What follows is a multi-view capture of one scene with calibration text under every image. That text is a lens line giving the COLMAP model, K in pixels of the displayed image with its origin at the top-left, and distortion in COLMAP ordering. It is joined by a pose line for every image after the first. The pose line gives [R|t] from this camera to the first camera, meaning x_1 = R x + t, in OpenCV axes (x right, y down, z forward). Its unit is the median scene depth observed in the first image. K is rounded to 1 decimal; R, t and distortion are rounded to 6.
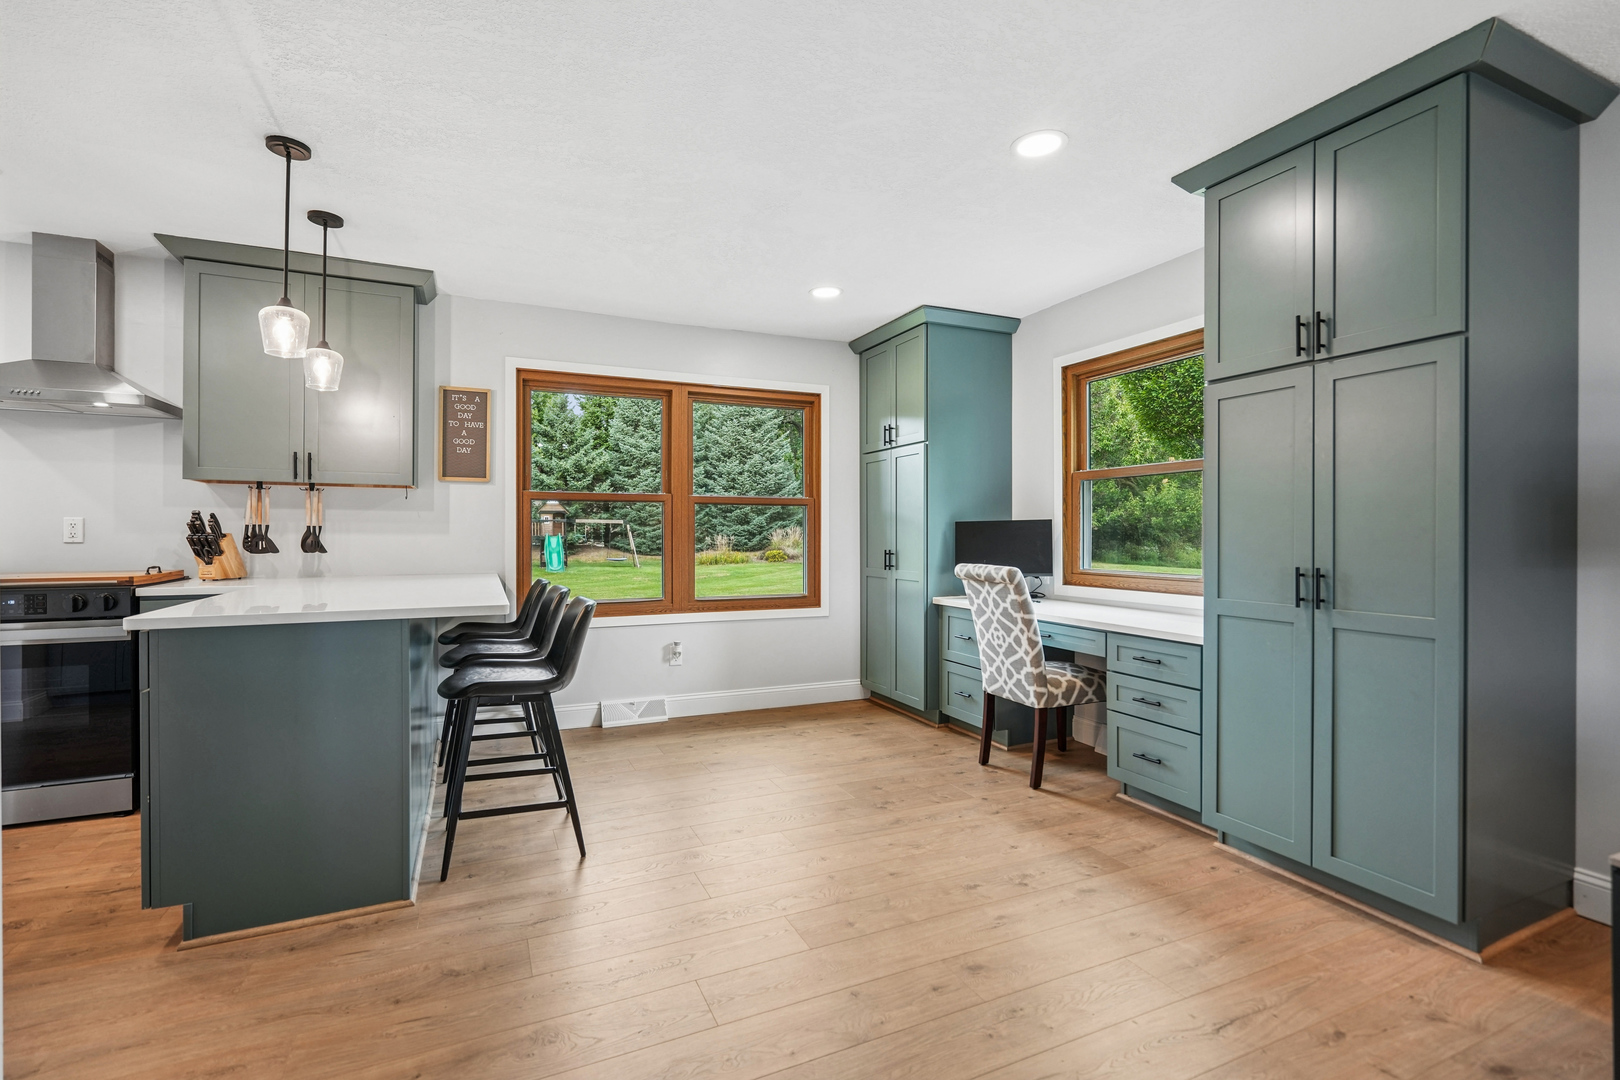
lens RADIAL K [[744.4, 0, 846.3], [0, 744.4, 530.9], [0, 0, 1]] dist [-0.011437, 0.000684]
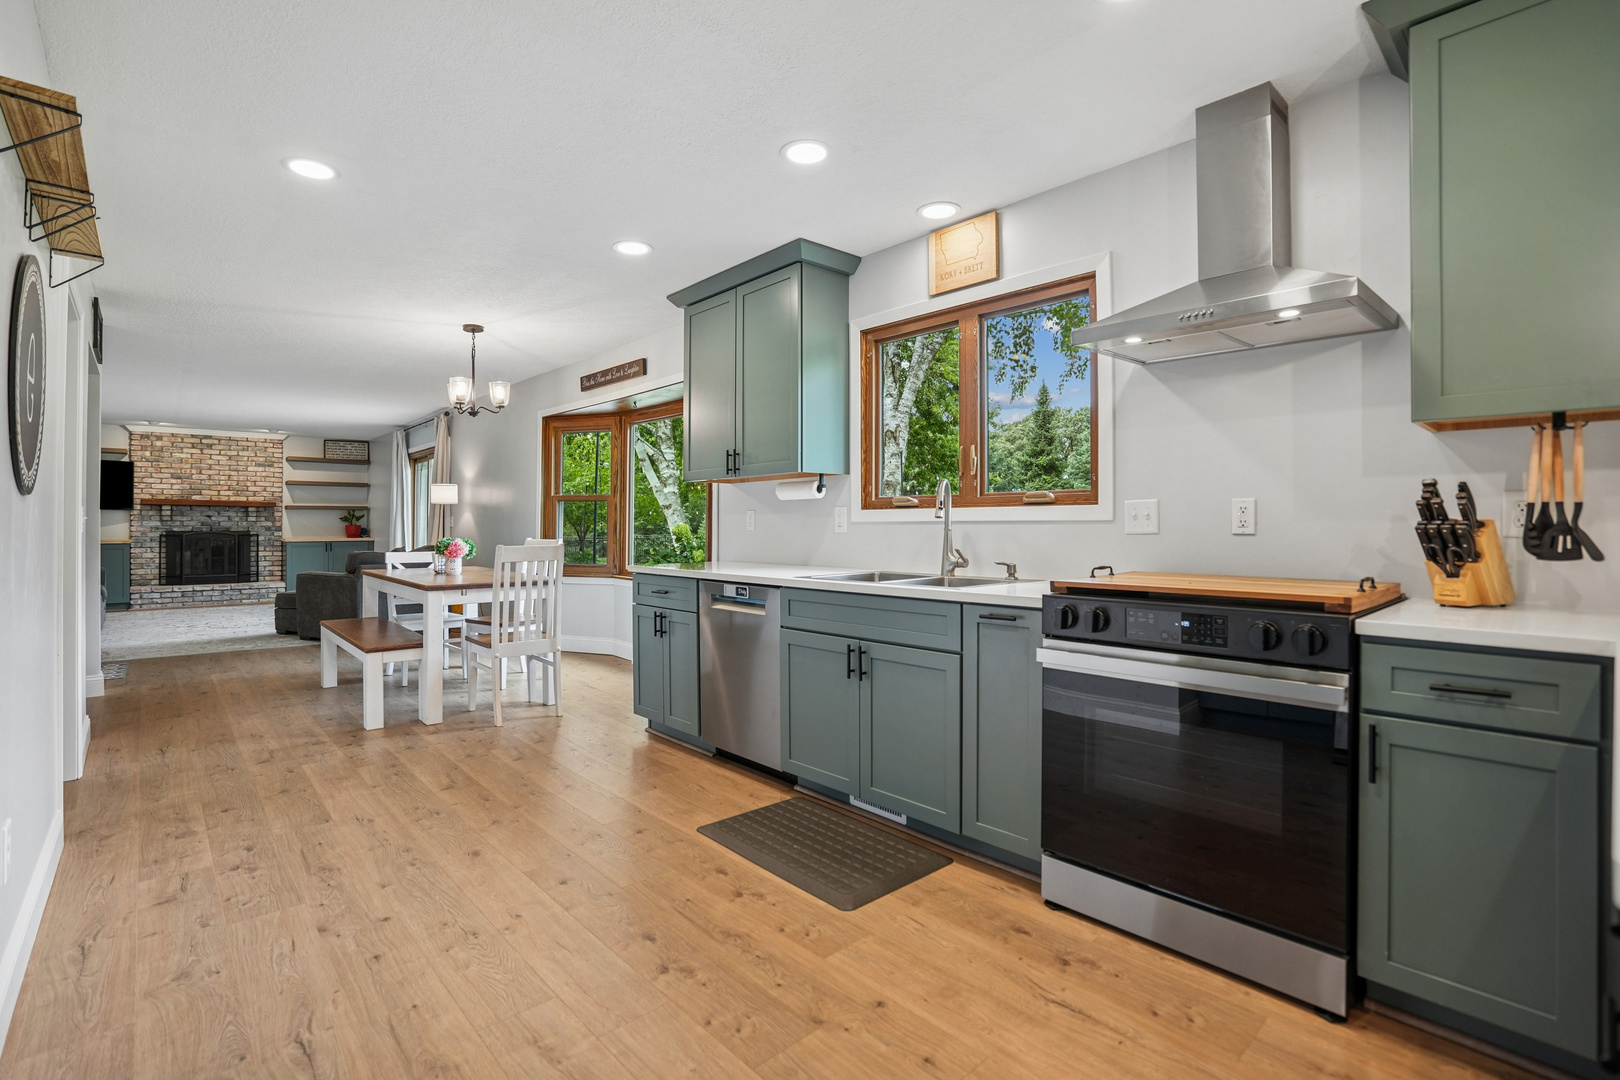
lens RADIAL K [[744.4, 0, 813.3], [0, 744.4, 529.1], [0, 0, 1]] dist [-0.011437, 0.000684]
pose [[0.287989, 0.003698, -0.957626, -0.481398], [0.001979, 0.999988, 0.004457, 0.006568], [0.957632, -0.003178, 0.287979, 0.395990]]
